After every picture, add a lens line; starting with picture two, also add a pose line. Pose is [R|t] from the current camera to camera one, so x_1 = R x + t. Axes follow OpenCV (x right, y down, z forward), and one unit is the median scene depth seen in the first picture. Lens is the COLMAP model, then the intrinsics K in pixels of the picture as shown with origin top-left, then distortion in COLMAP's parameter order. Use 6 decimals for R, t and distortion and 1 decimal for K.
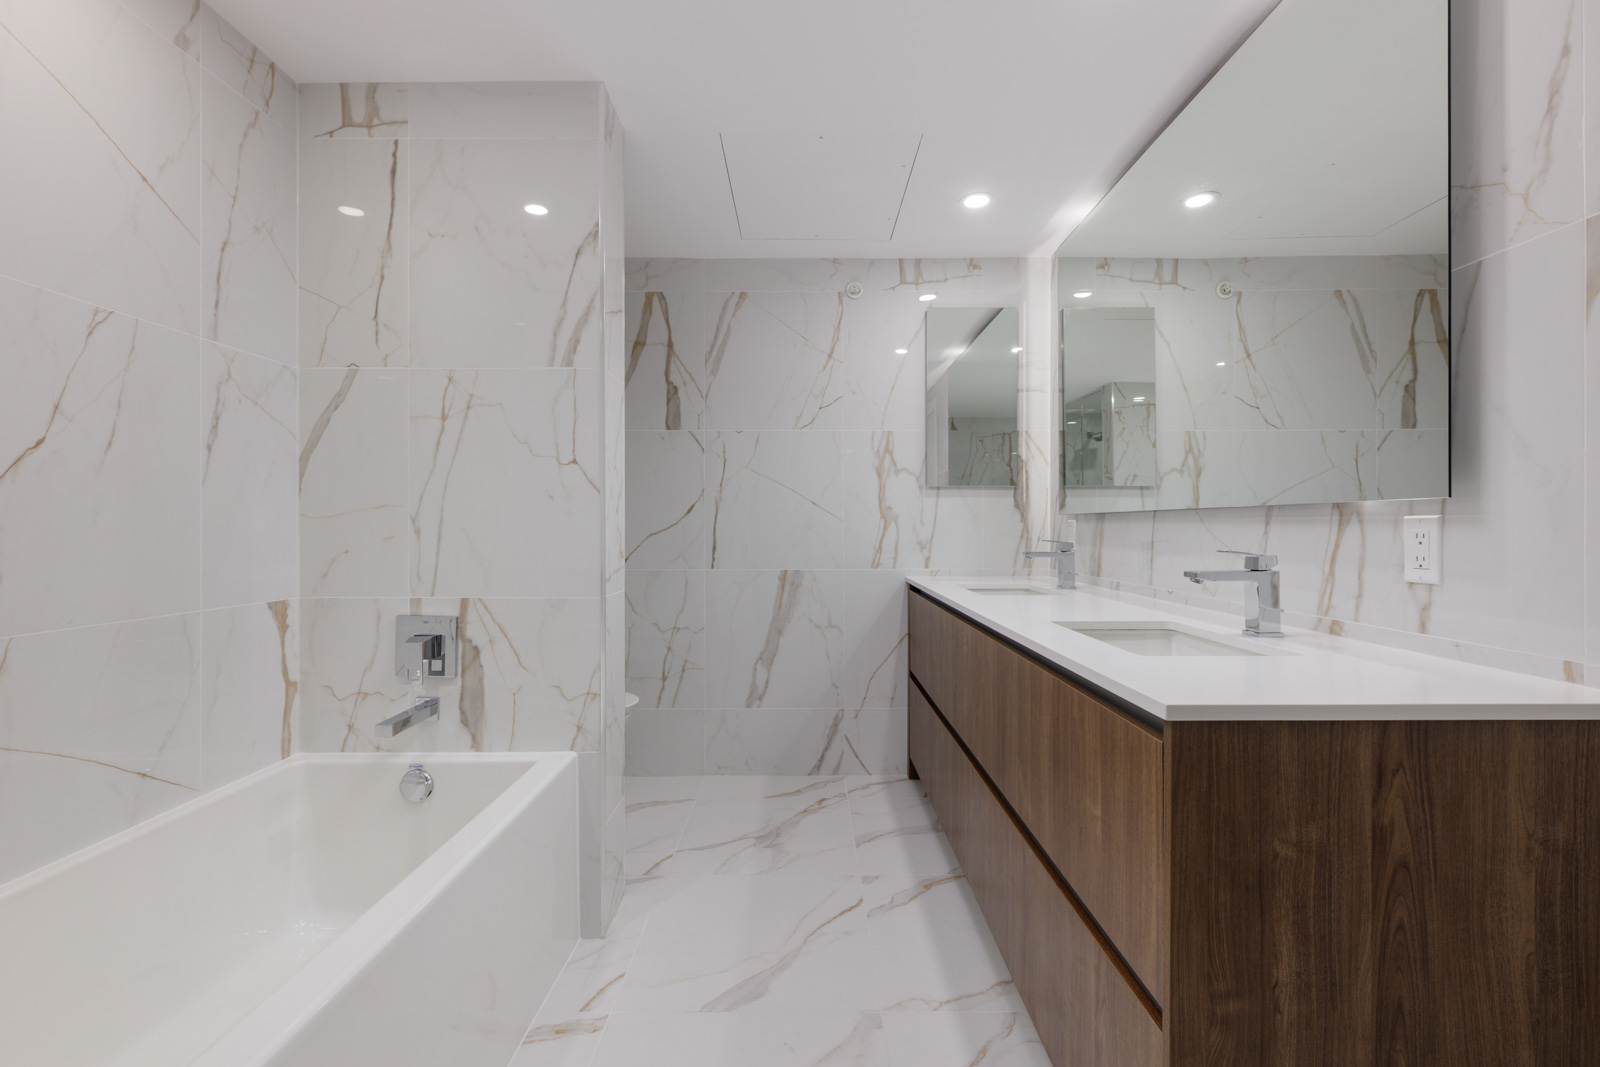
lens RADIAL K [[689.8, 0, 798.9], [0, 689.8, 529.0], [0, 0, 1]] dist [0.000102, -0.000179]
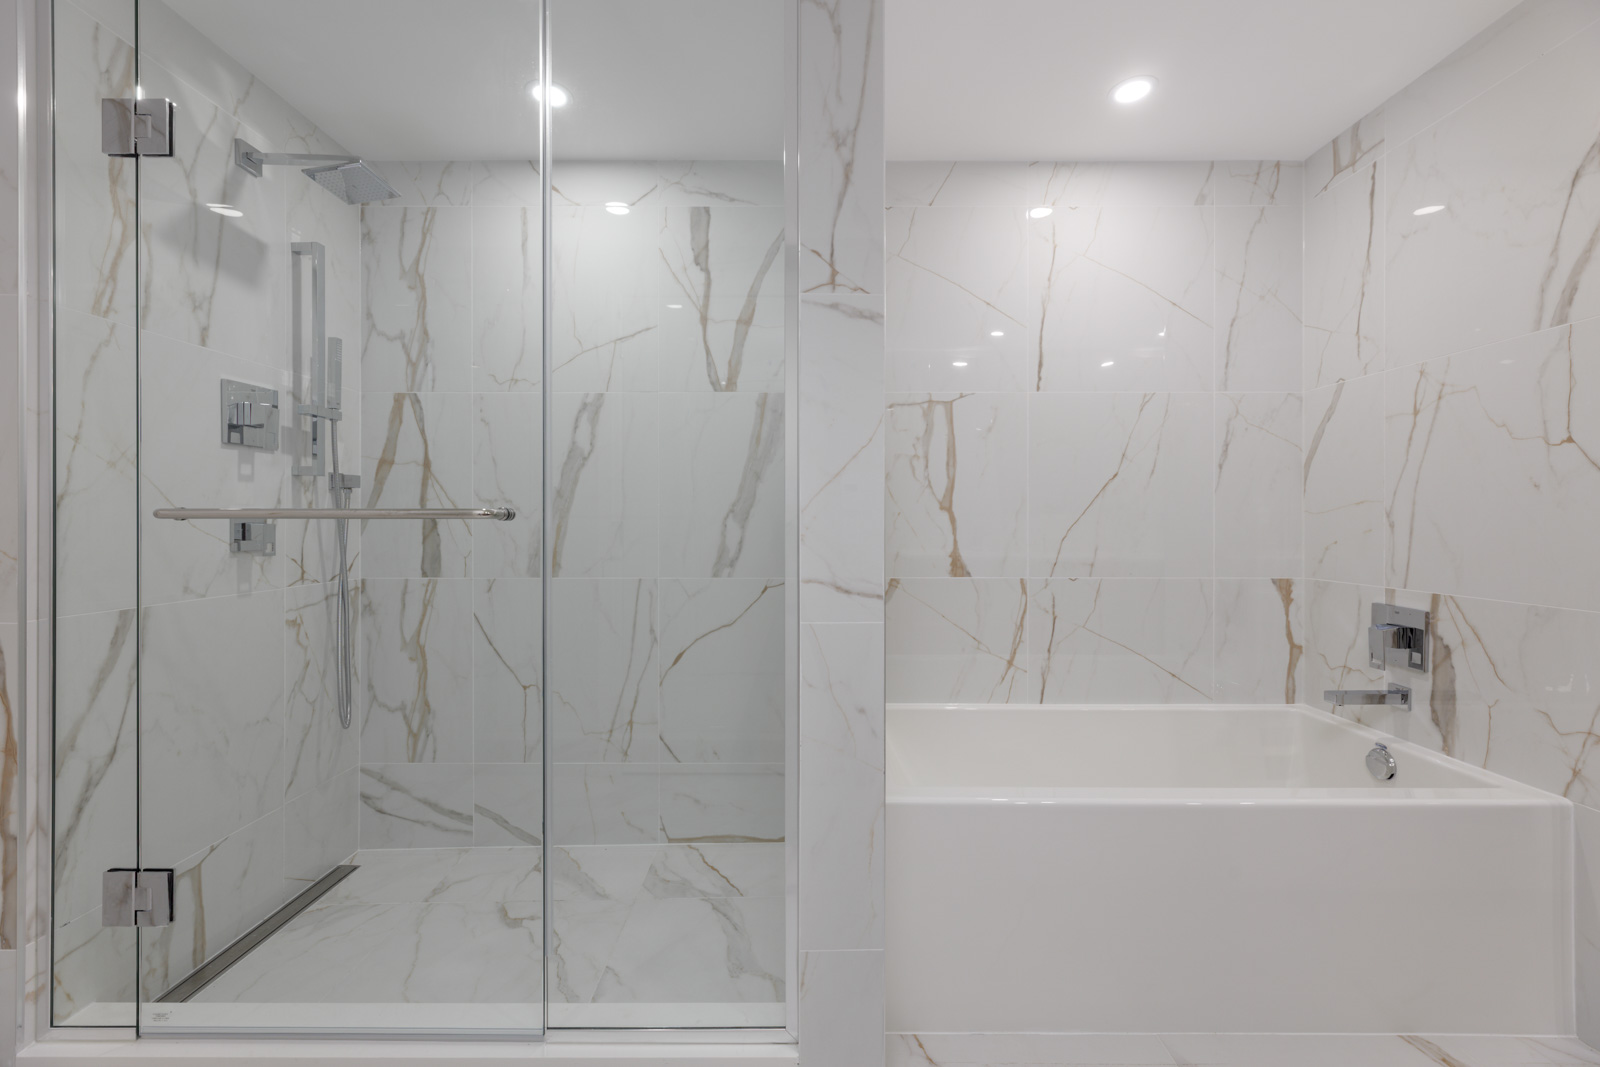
lens RADIAL K [[632.5, 0, 800.4], [0, 632.5, 529.6], [0, 0, 1]] dist [0.000524, 0.000130]
pose [[0.003879, 0.014199, -0.999892, 0.409611], [-0.001803, 0.999898, 0.014192, -0.001845], [0.999991, 0.001748, 0.003904, 0.098358]]
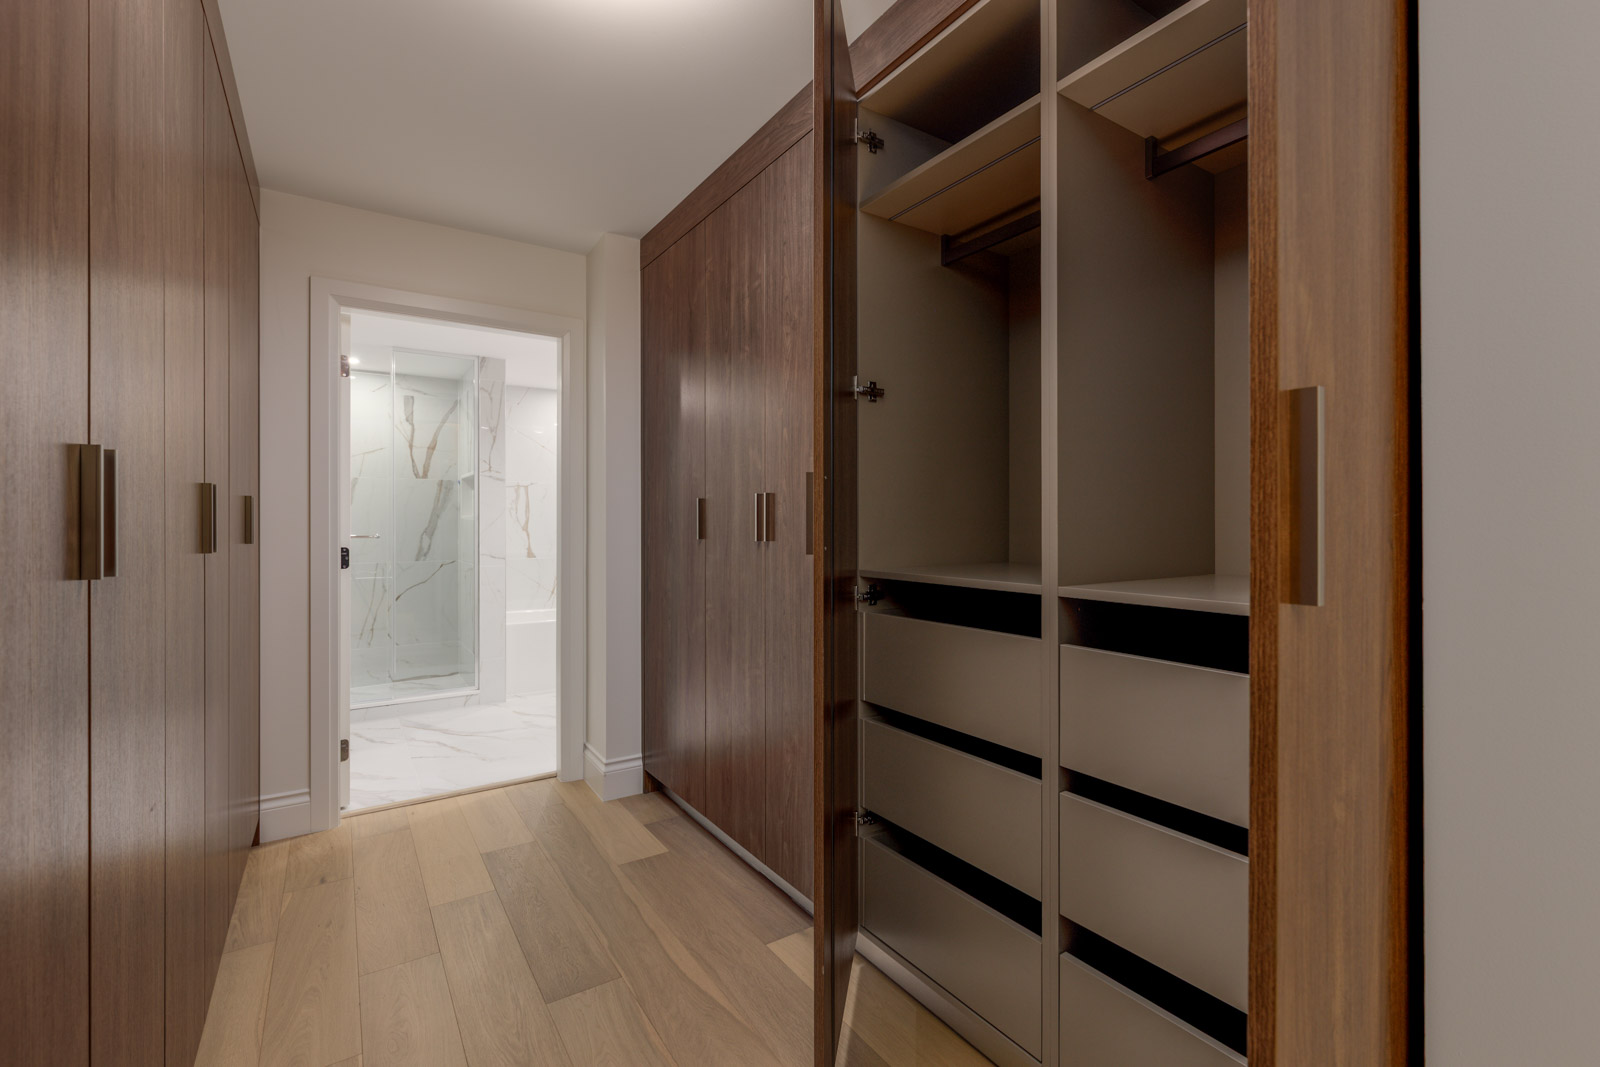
lens RADIAL K [[689.8, 0, 802.7], [0, 689.8, 528.6], [0, 0, 1]] dist [0.000102, -0.000179]
pose [[0.569832, 0.007930, -0.821723, 2.371939], [-0.002938, 0.999967, 0.007613, -0.054471], [0.821756, -0.001924, 0.569836, -0.341413]]
